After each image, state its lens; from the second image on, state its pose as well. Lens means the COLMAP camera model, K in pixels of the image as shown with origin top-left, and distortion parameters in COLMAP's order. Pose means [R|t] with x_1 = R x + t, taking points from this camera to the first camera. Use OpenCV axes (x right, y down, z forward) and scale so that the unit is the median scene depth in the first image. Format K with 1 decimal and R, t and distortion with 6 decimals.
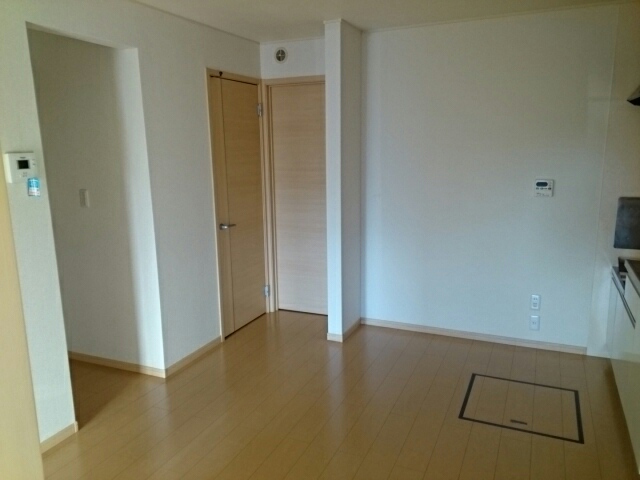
lens RADIAL K [[515.9, 0, 287.7], [0, 515.9, 241.0], [0, 0, 1]] dist [0.085067, -0.004235]
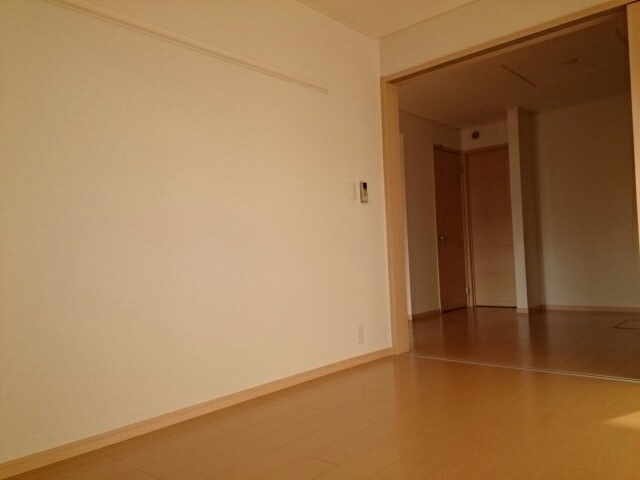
lens RADIAL K [[515.9, 0, 287.7], [0, 515.9, 241.0], [0, 0, 1]] dist [0.085067, -0.004235]
pose [[0.954605, -0.024237, -0.296887, -0.092944], [-0.032308, 0.982380, -0.184081, 0.272252], [0.296117, 0.185316, 0.937002, -0.603985]]
